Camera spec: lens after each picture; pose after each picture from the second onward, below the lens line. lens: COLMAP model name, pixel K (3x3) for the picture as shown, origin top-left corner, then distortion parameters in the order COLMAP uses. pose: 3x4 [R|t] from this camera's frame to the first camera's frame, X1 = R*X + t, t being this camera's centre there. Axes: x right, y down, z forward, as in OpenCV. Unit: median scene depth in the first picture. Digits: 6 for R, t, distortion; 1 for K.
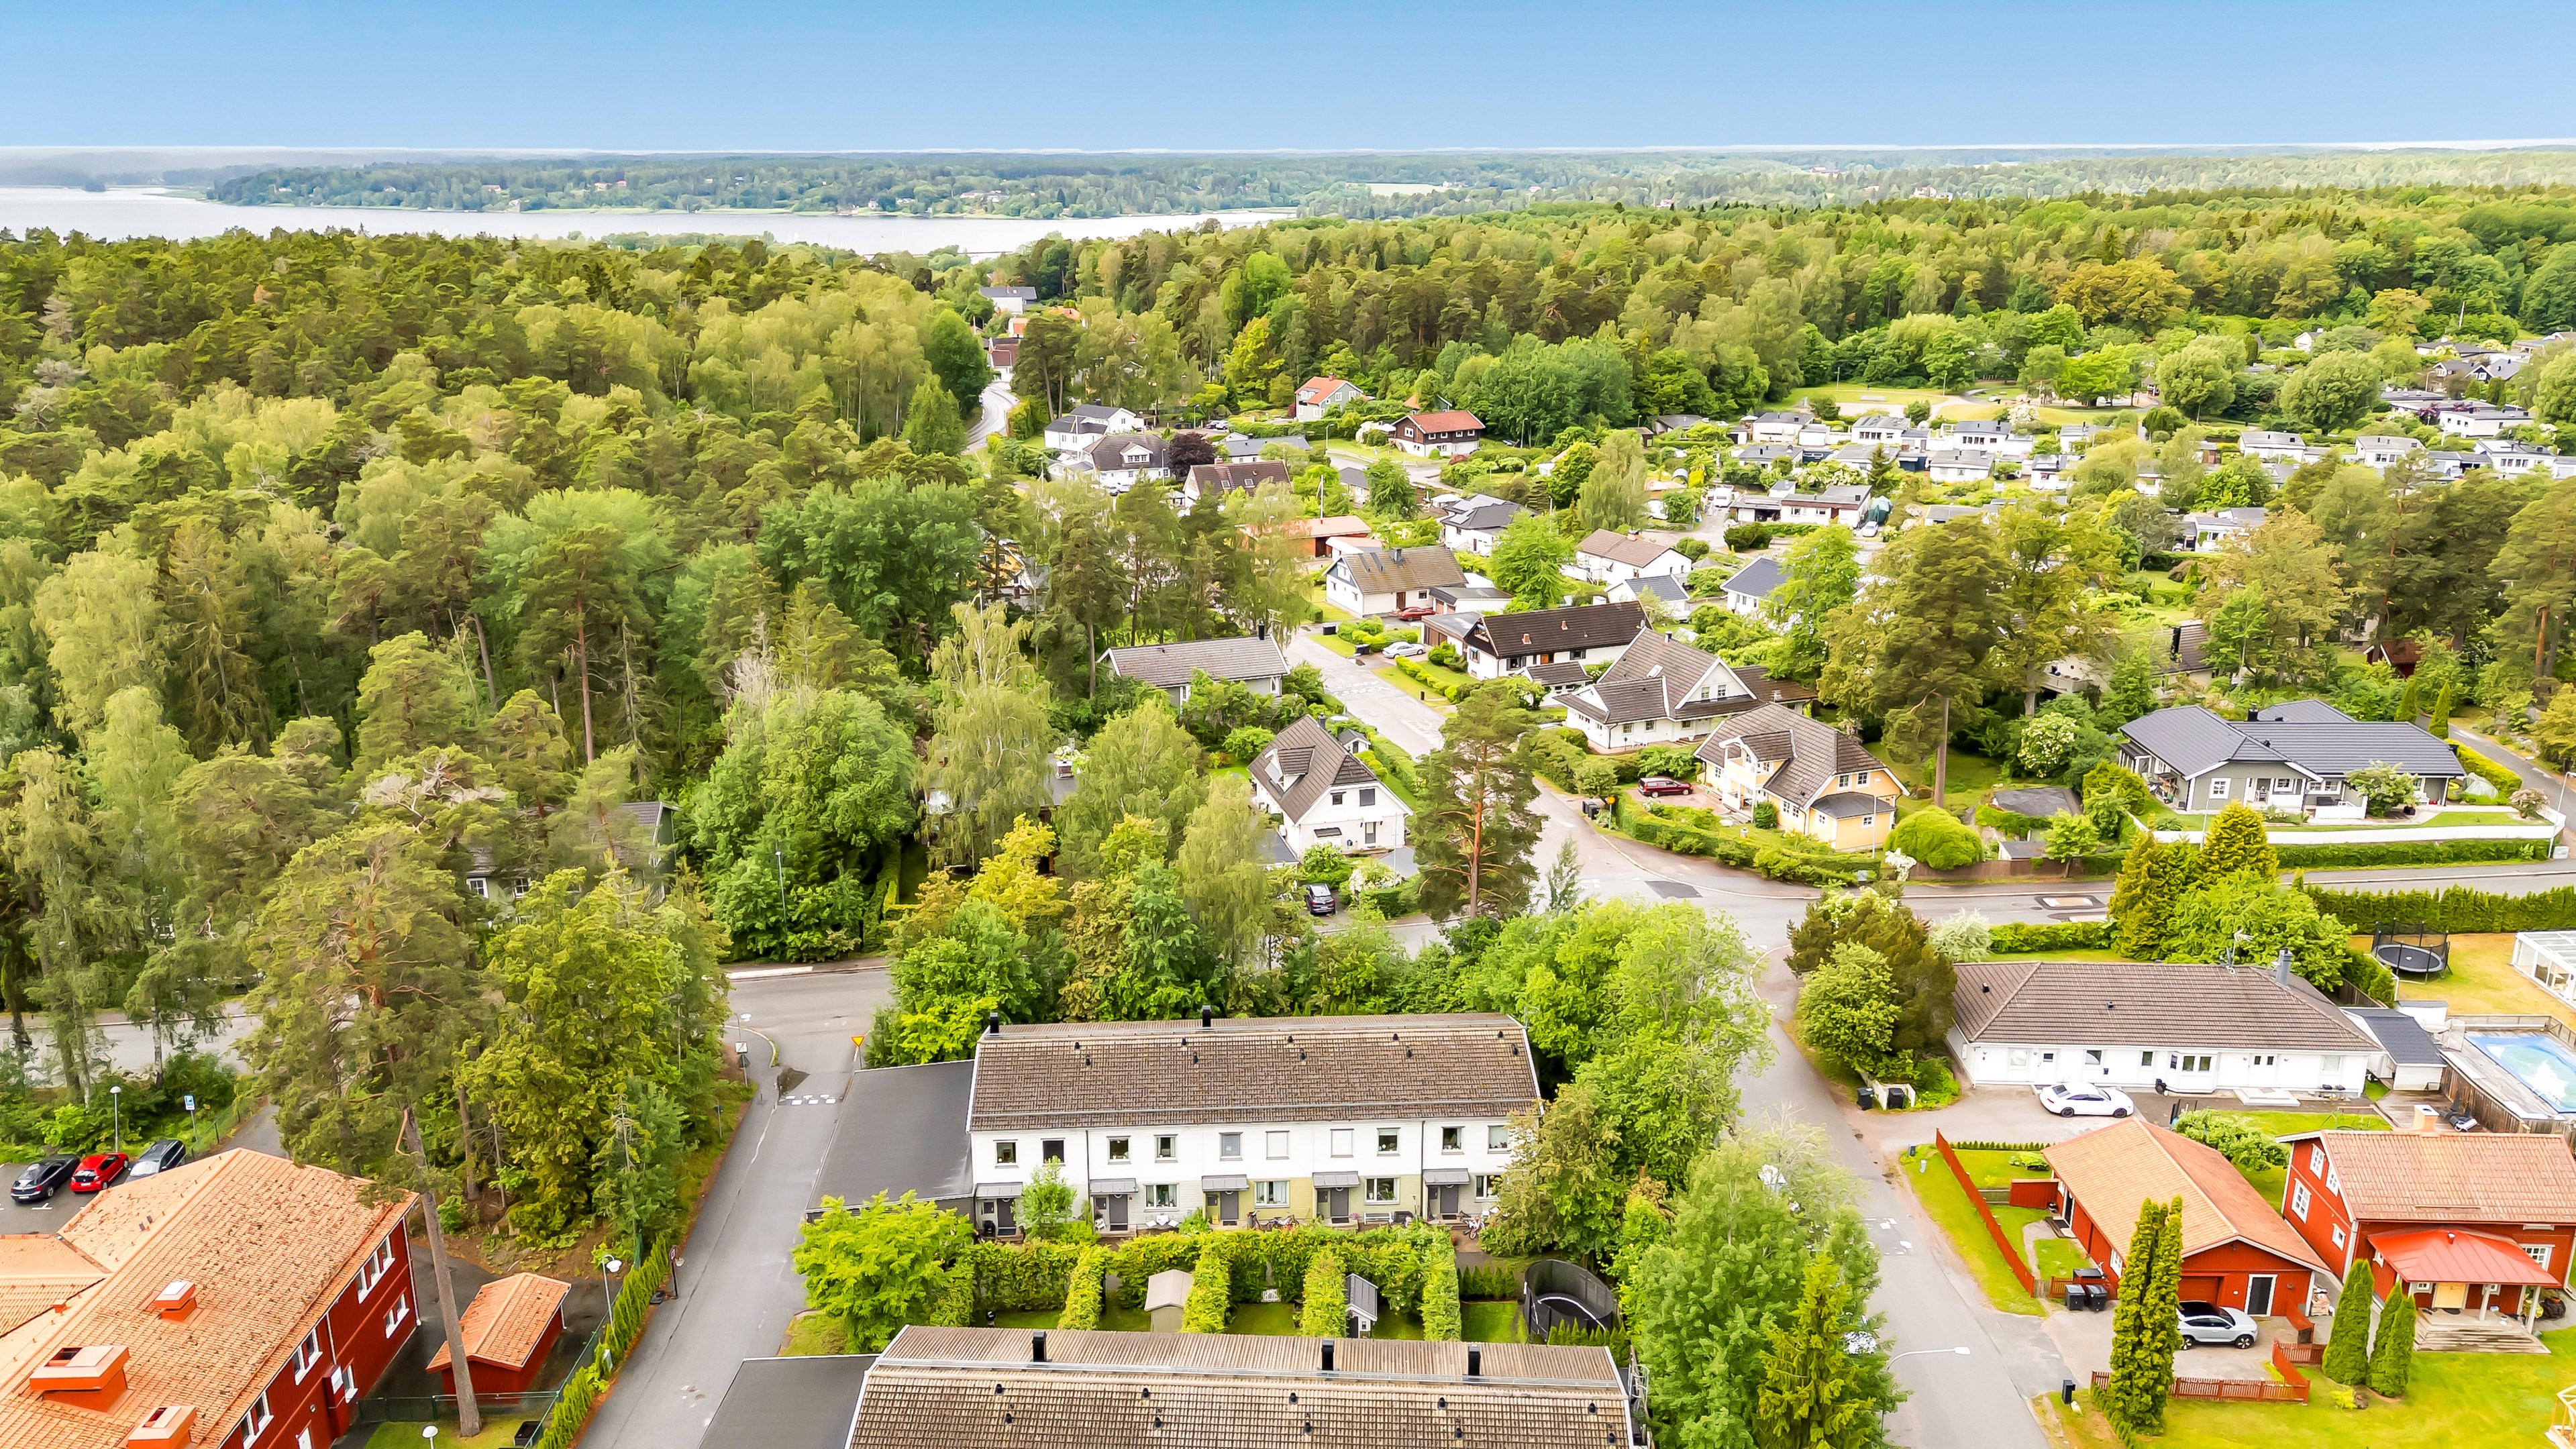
lens RADIAL K [[1868.0, 0, 1278.8], [0, 1868.0, 708.6], [0, 0, 1]] dist [0.112260, -0.127397]
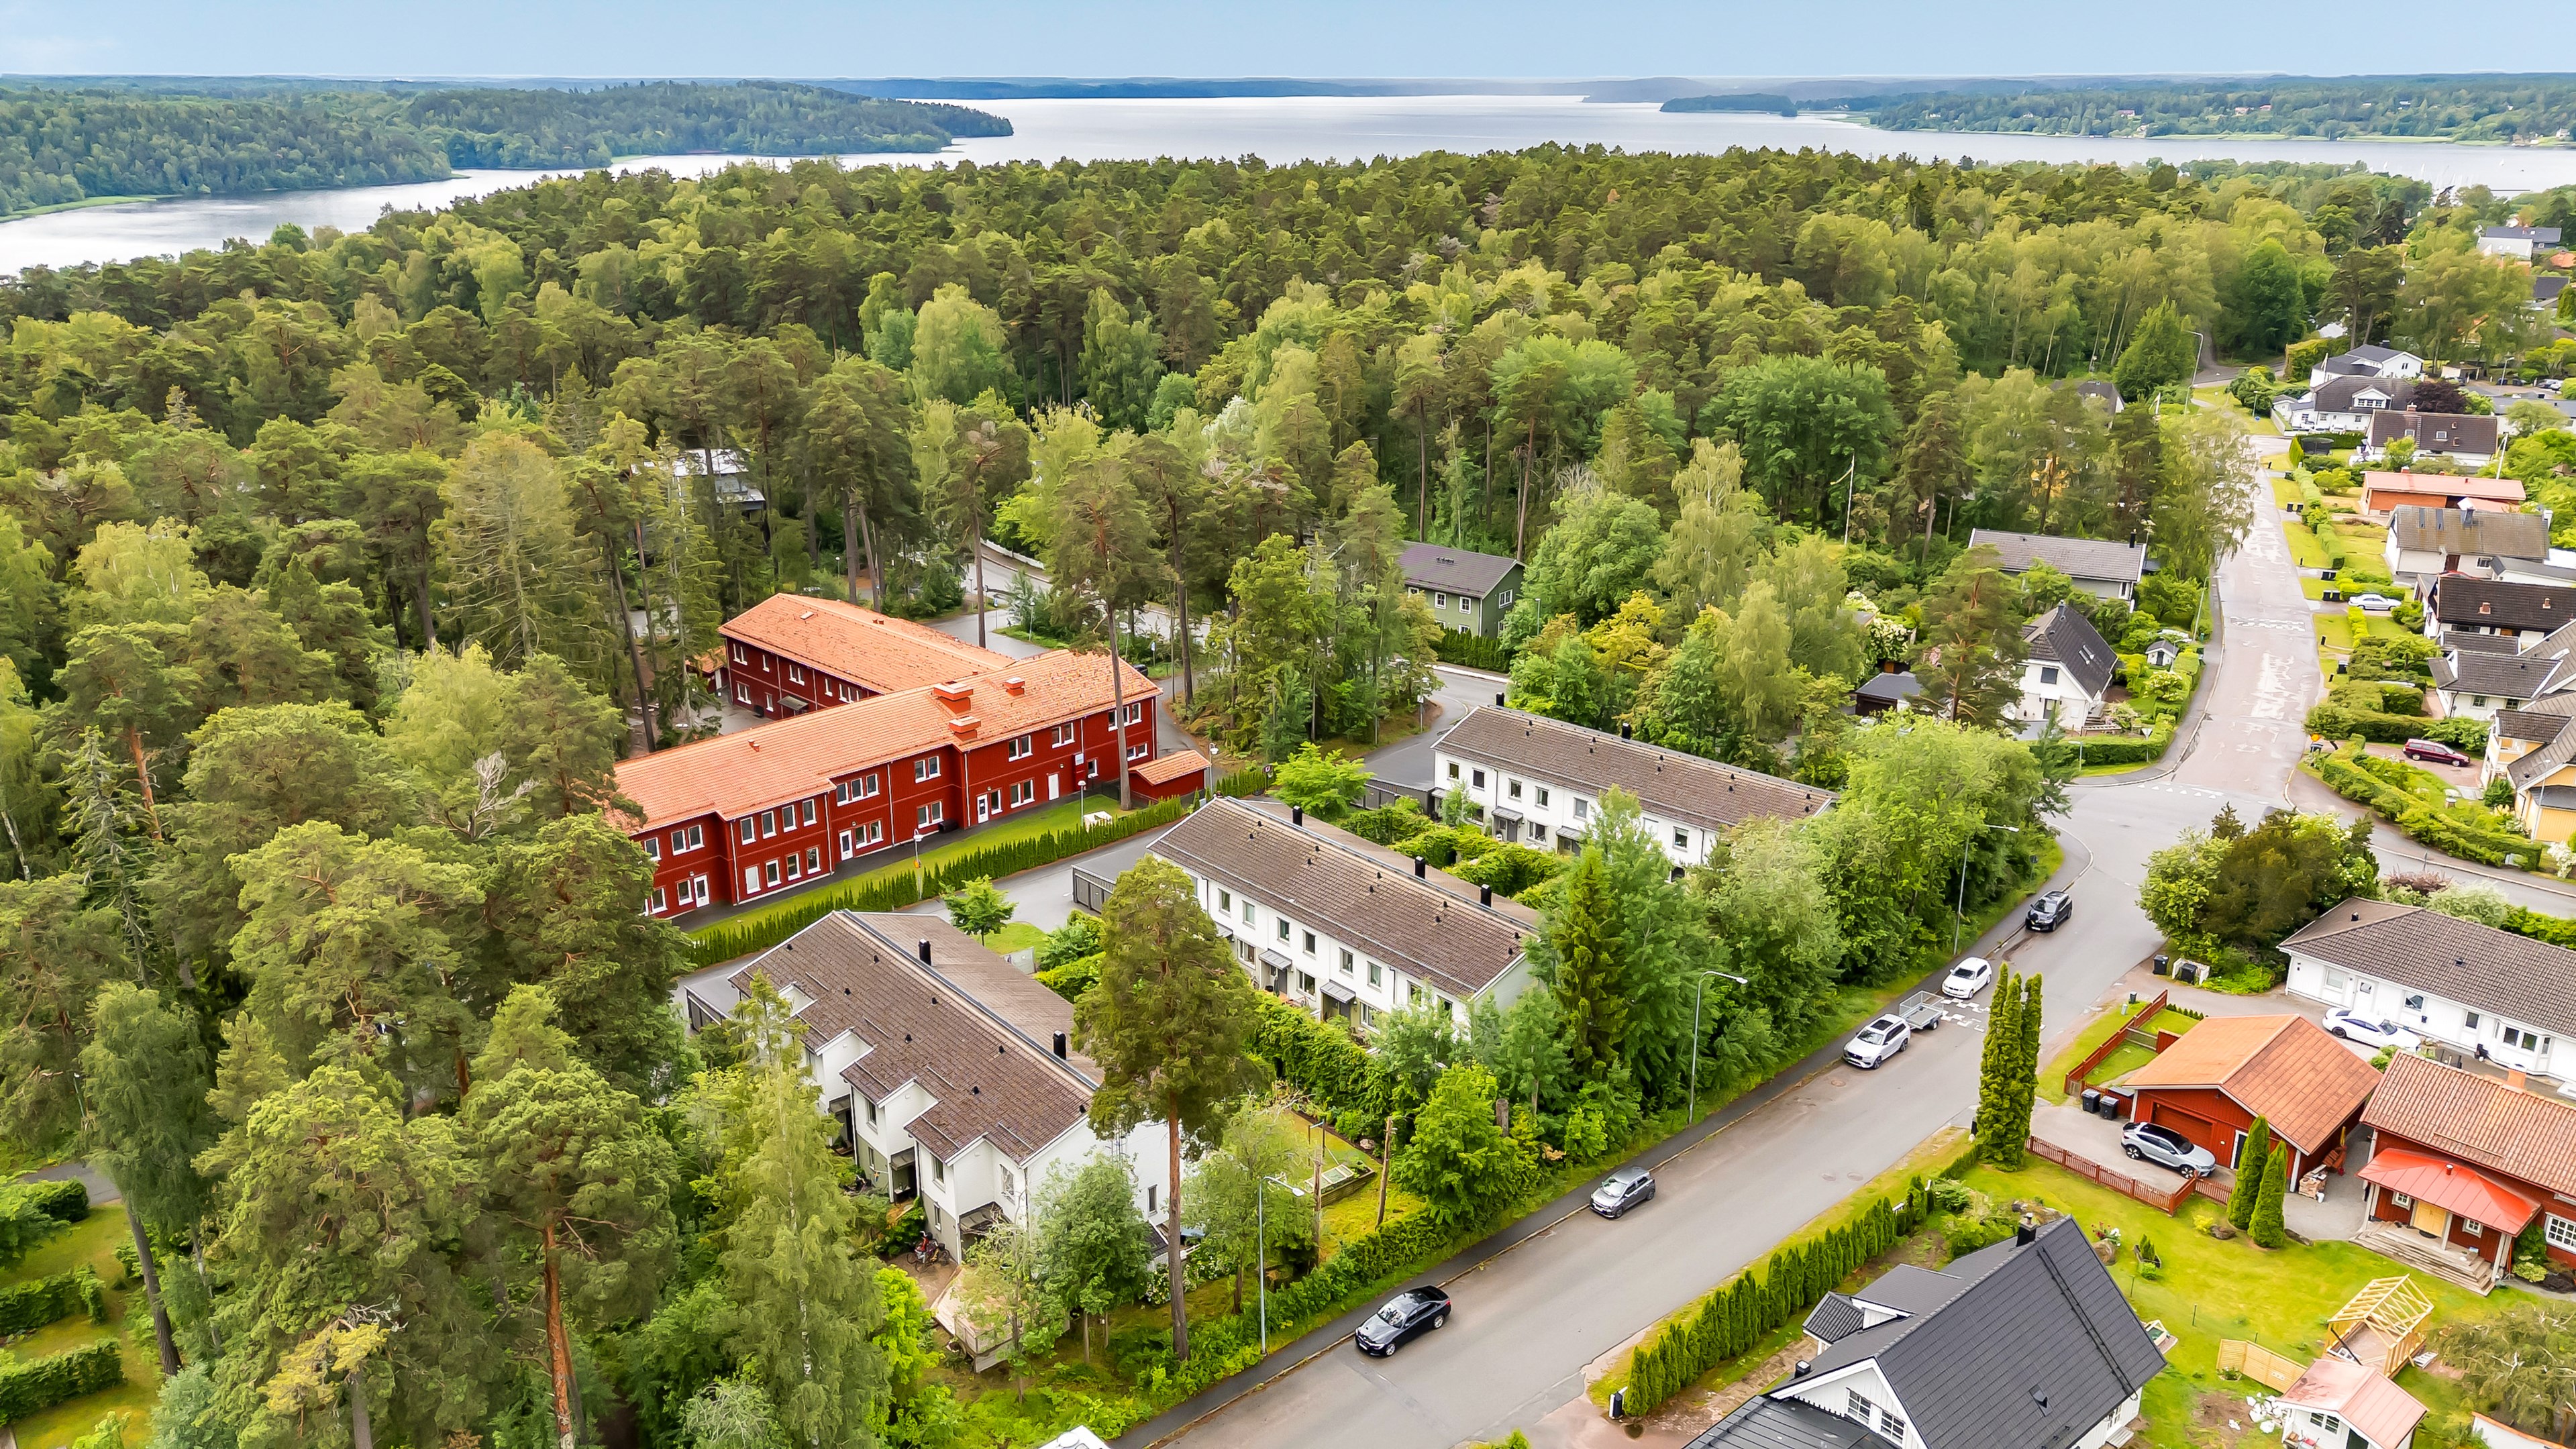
lens RADIAL K [[1868.0, 0, 1278.8], [0, 1868.0, 708.6], [0, 0, 1]] dist [0.112260, -0.127397]
pose [[0.695733, 0.229198, -0.680753, 0.735243], [-0.204839, 0.971681, 0.117803, 0.042063], [0.688475, 0.057485, 0.722979, -0.158941]]
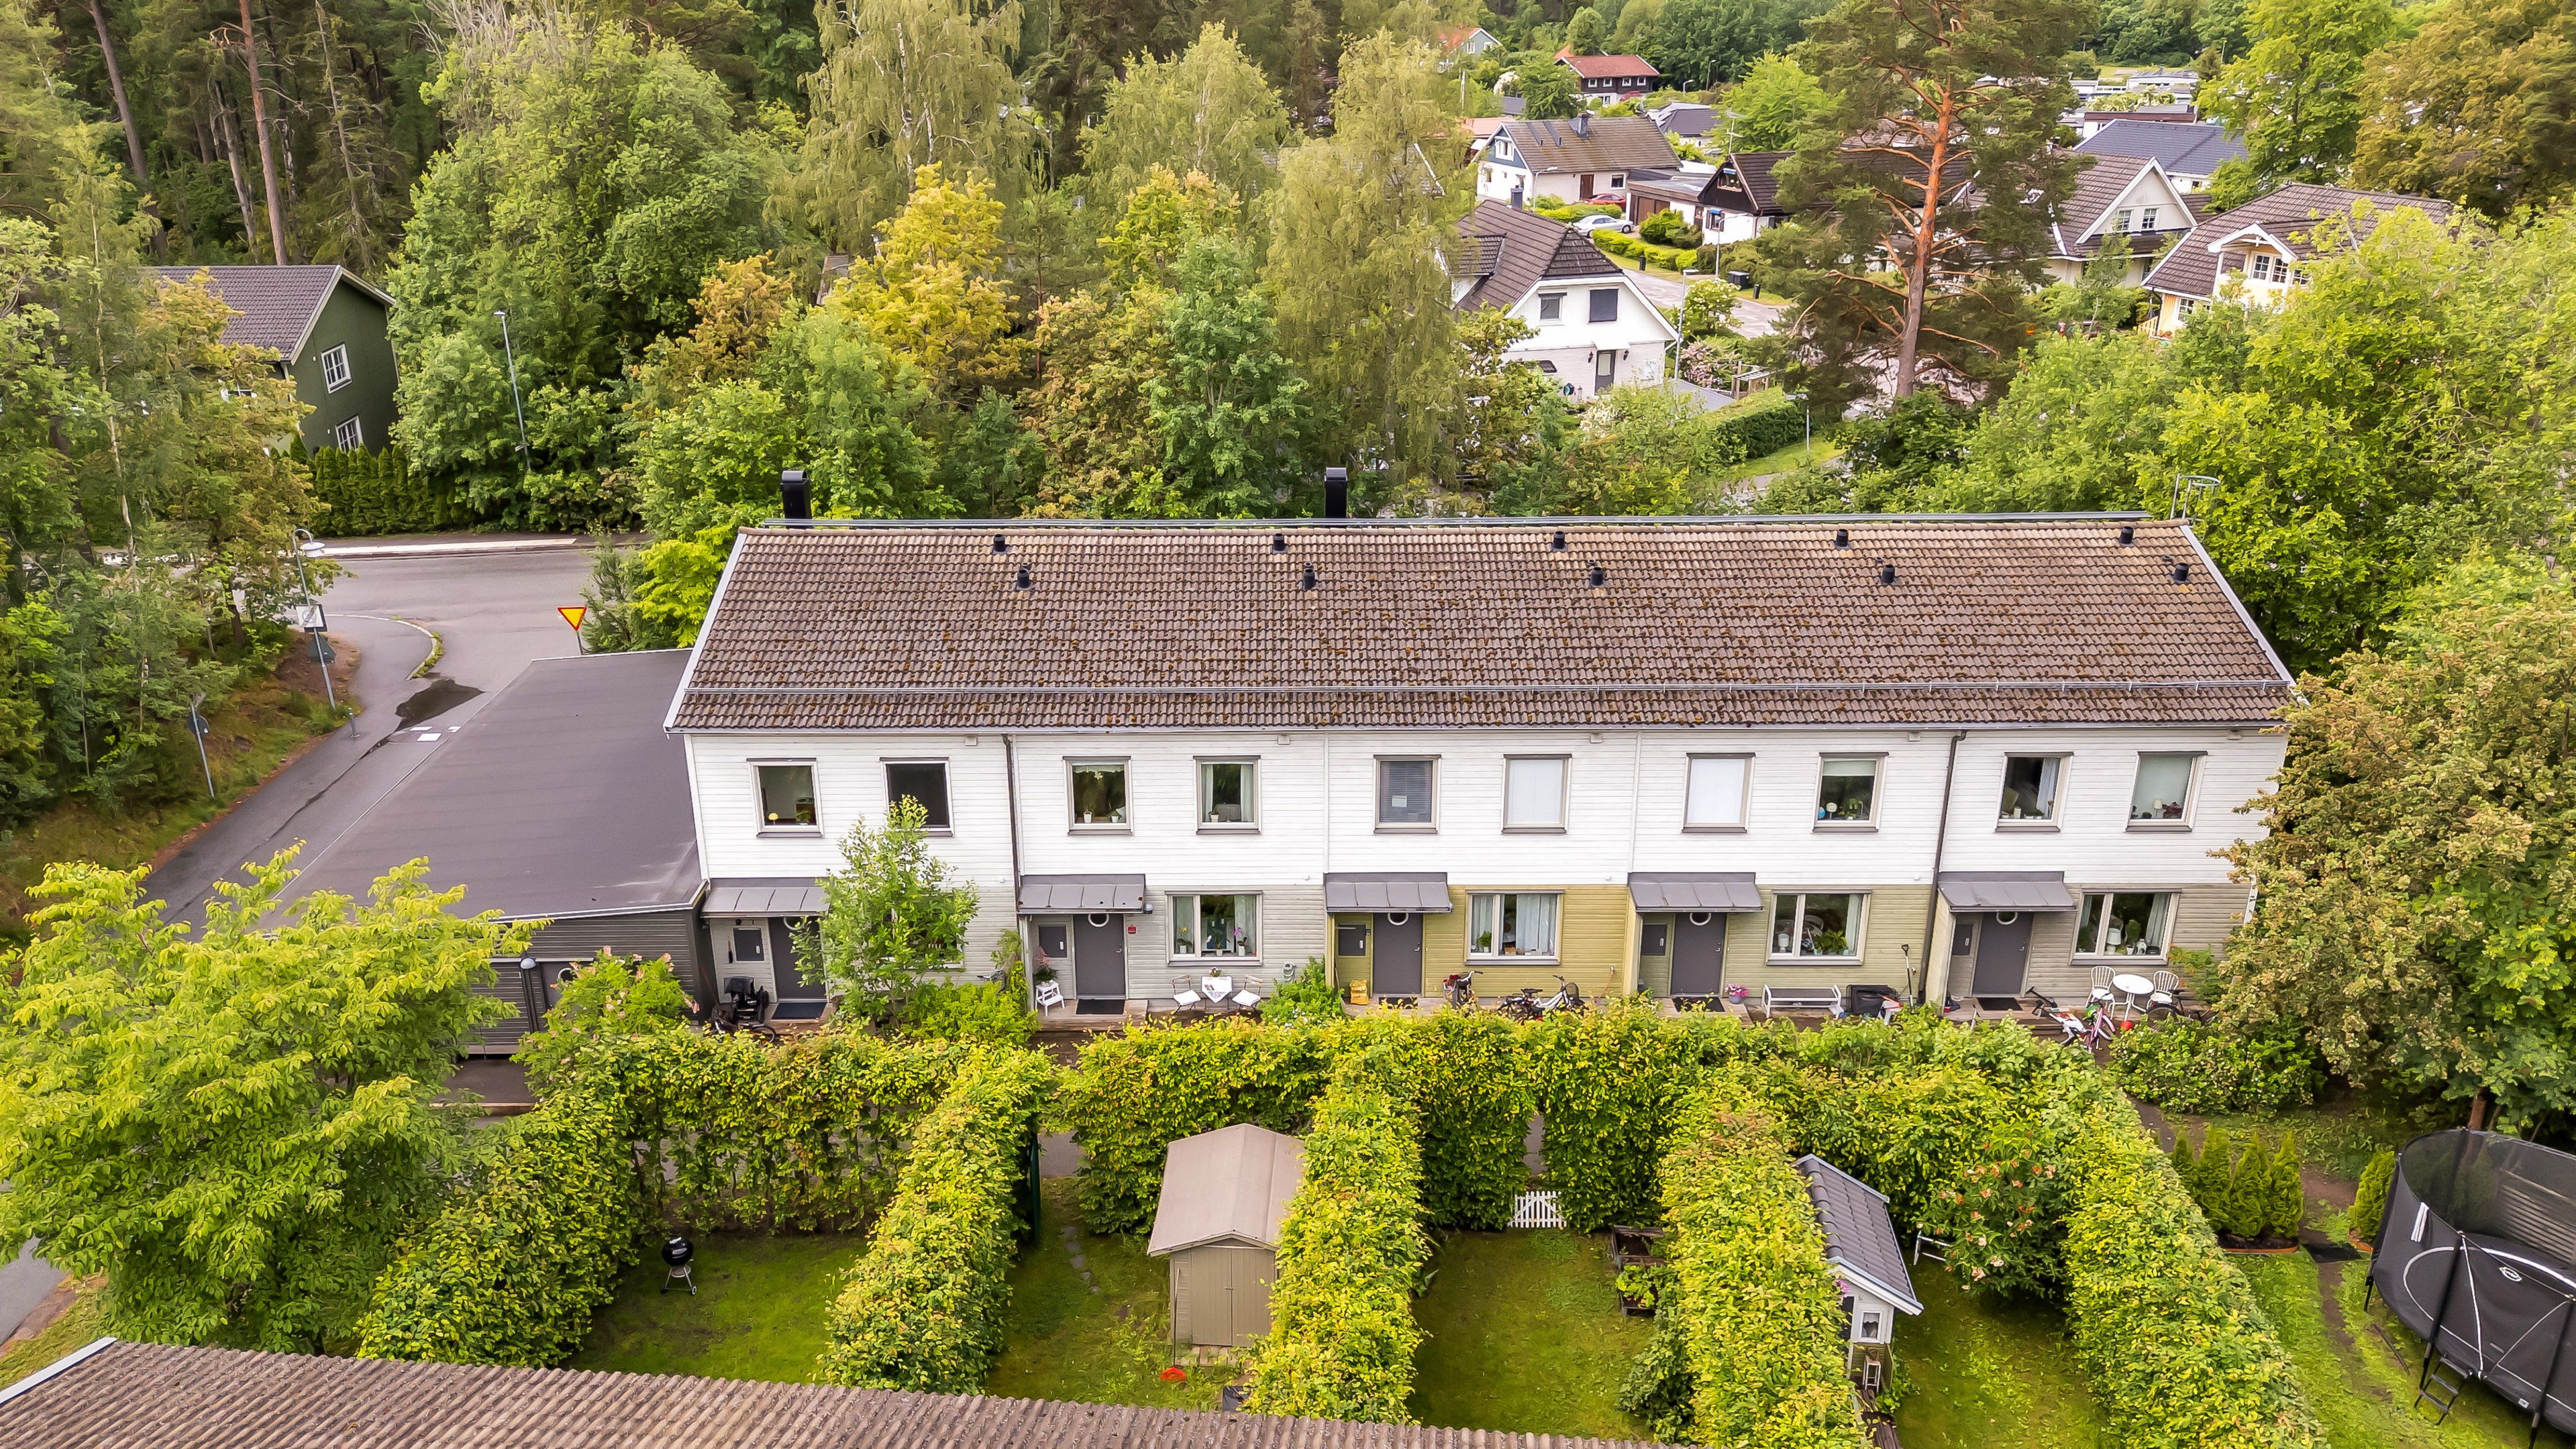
lens RADIAL K [[1868.0, 0, 1278.8], [0, 1868.0, 708.6], [0, 0, 1]] dist [0.112260, -0.127397]
pose [[0.998843, 0.016079, -0.045317, -0.033618], [-0.012305, 0.996526, 0.082365, 0.184651], [0.046483, -0.081712, 0.995571, 0.633284]]
